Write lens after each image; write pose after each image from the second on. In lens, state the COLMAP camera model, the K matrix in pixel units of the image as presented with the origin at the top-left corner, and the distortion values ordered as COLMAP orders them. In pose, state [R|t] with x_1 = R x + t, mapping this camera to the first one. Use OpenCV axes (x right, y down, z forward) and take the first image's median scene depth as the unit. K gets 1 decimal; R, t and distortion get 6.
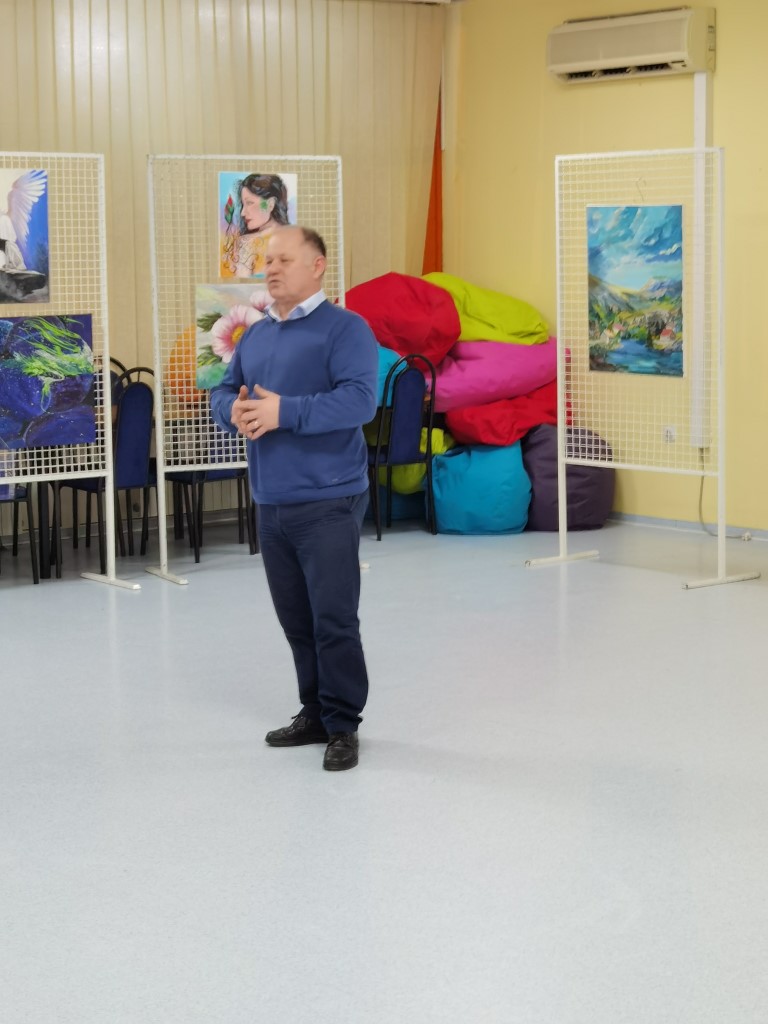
lens RADIAL K [[2141.4, 0, 389.6], [0, 2141.4, 515.0], [0, 0, 1]] dist [0.043729, 0.000000]
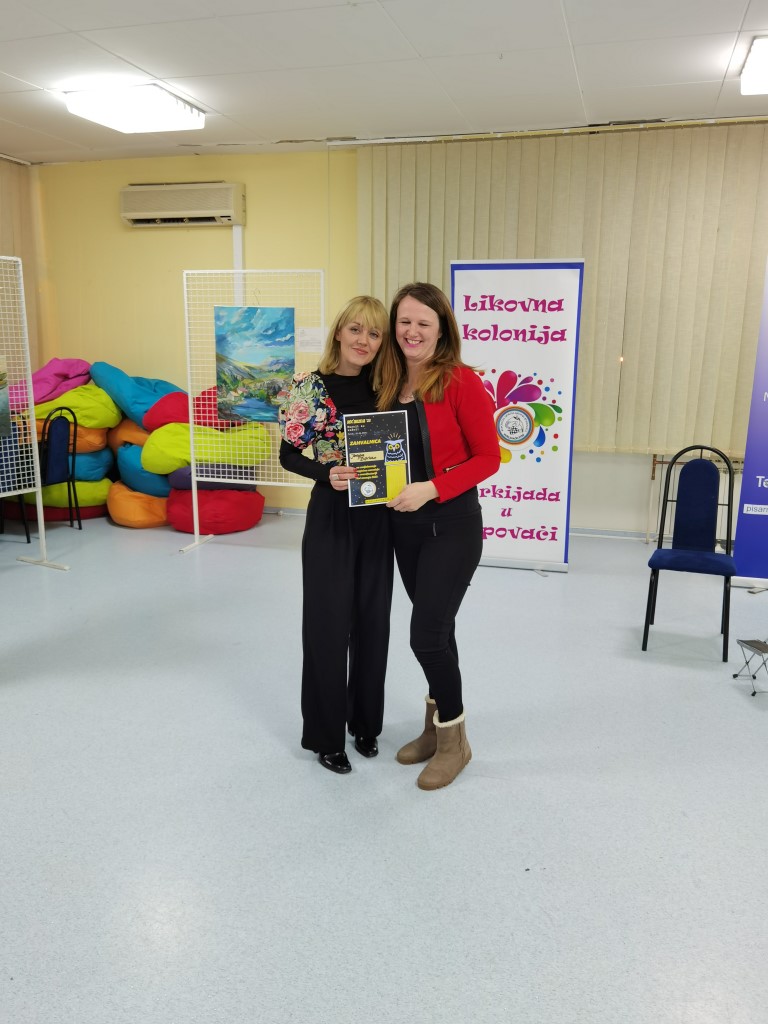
lens RADIAL K [[815.4, 0, 383.1], [0, 815.4, 519.6], [0, 0, 1]] dist [0.001630, 0.023486]
pose [[0.825657, -0.098075, 0.555582, -0.135318], [0.045915, 0.993189, 0.107089, -0.054078], [-0.562301, -0.062909, 0.824536, 0.470402]]
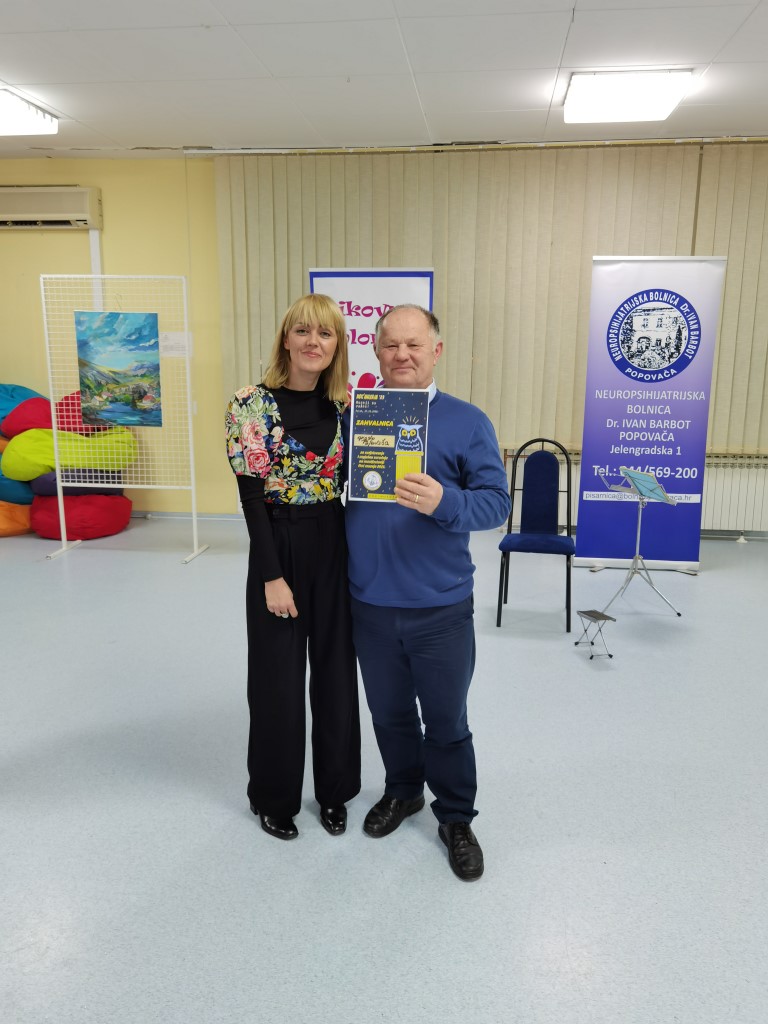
lens RADIAL K [[815.4, 0, 376.7], [0, 815.4, 517.3], [0, 0, 1]] dist [0.001630, 0.023486]
pose [[0.729007, -0.122161, 0.673517, -0.149389], [0.066138, 0.991913, 0.108324, -0.051519], [-0.681303, -0.034424, 0.731191, 0.450044]]
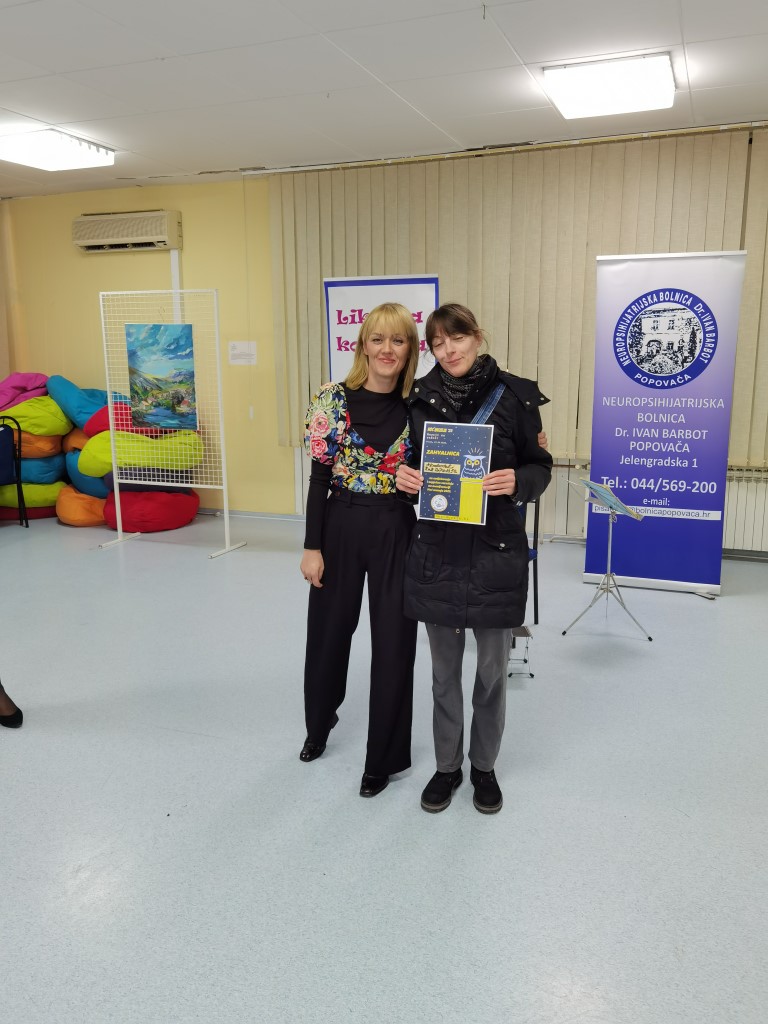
lens RADIAL K [[815.4, 0, 392.8], [0, 815.4, 514.8], [0, 0, 1]] dist [0.001630, 0.023486]
pose [[0.874962, -0.081330, 0.477313, -0.035842], [0.048829, 0.995588, 0.080130, -0.040939], [-0.481723, -0.046804, 0.875073, 0.362776]]
